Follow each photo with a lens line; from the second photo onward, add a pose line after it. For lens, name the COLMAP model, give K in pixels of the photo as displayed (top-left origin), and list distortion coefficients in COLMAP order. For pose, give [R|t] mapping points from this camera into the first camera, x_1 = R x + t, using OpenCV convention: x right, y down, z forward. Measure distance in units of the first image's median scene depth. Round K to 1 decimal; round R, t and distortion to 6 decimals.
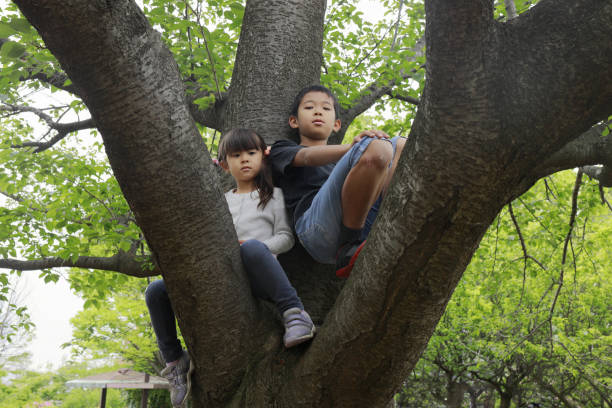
lens RADIAL K [[553.2, 0, 310.6], [0, 553.2, 196.1], [0, 0, 1]] dist [0.005350, -0.002881]
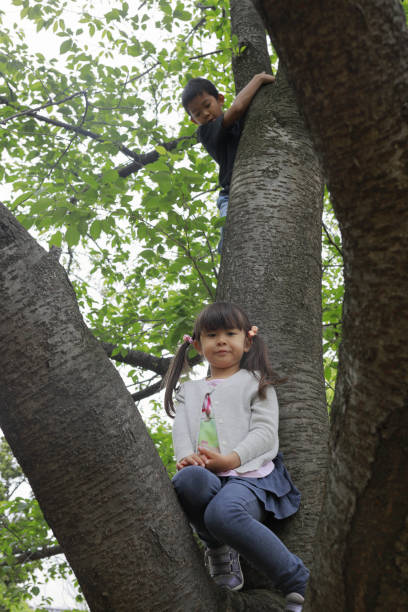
lens RADIAL K [[553.2, 0, 223.1], [0, 553.2, 314.4], [0, 0, 1]] dist [0.005350, -0.002881]
pose [[0.934254, -0.178419, -0.308766, 0.226936], [0.095887, 0.959637, -0.264392, 0.050095], [0.343476, 0.217403, 0.913652, 0.402878]]
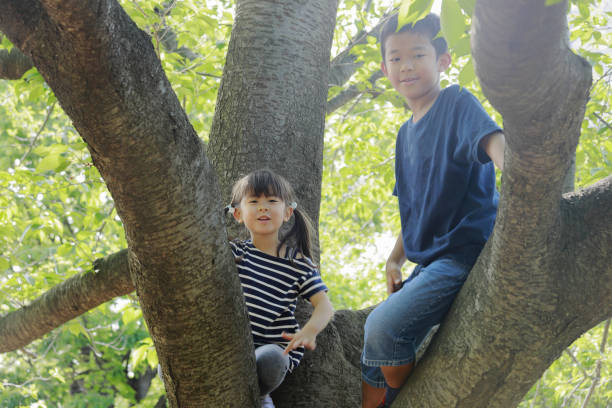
lens RADIAL K [[1053.9, 0, 305.1], [0, 1053.9, 213.3], [0, 0, 1]] dist [0.003745, 0.075800]
pose [[0.987056, 0.066024, 0.146158, -0.388312], [-0.071246, 0.996984, 0.030784, -0.272097], [-0.143685, -0.040799, 0.988782, -0.819284]]
